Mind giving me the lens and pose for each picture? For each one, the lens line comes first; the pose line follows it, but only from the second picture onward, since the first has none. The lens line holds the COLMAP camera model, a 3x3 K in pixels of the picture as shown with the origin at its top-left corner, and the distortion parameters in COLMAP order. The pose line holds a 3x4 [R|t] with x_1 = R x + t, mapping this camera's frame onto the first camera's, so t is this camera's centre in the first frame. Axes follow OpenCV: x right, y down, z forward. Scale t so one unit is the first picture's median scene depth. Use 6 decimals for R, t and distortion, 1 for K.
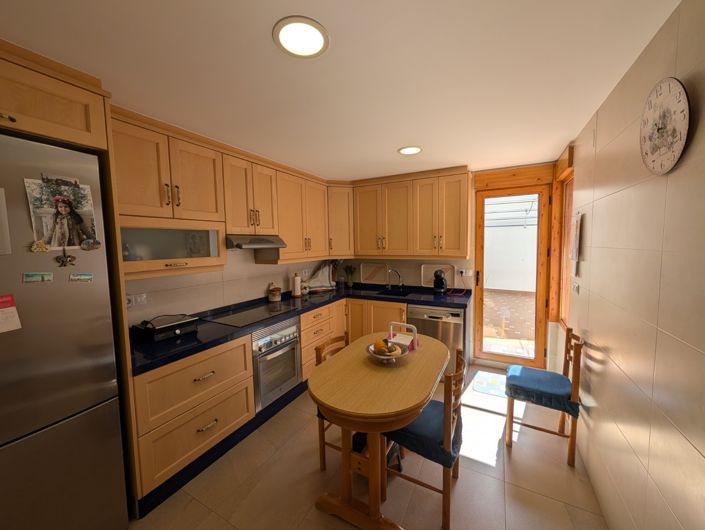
lens RADIAL K [[270.9, 0, 349.5], [0, 270.9, 265.1], [0, 0, 1]] dist [-0.000830, 0.000107]
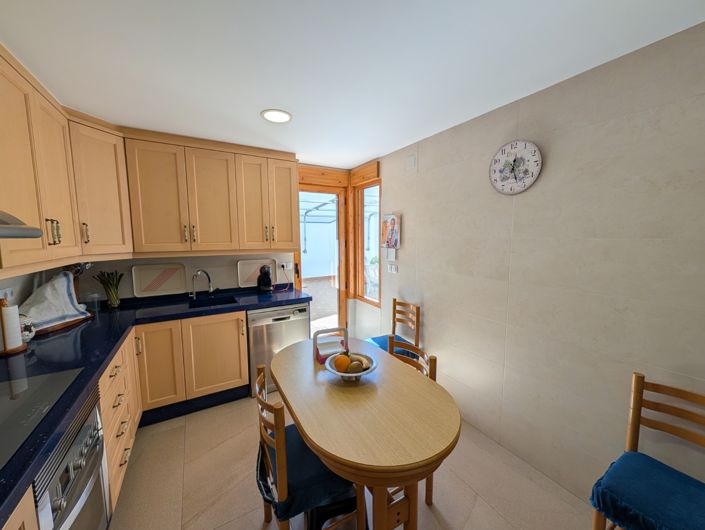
lens RADIAL K [[270.9, 0, 351.9], [0, 270.9, 264.2], [0, 0, 1]] dist [-0.000830, 0.000107]
pose [[0.515613, -0.076133, 0.853432, -0.275945], [0.063898, 0.996688, 0.050308, -0.012244], [-0.854436, 0.028593, 0.518770, 0.303836]]
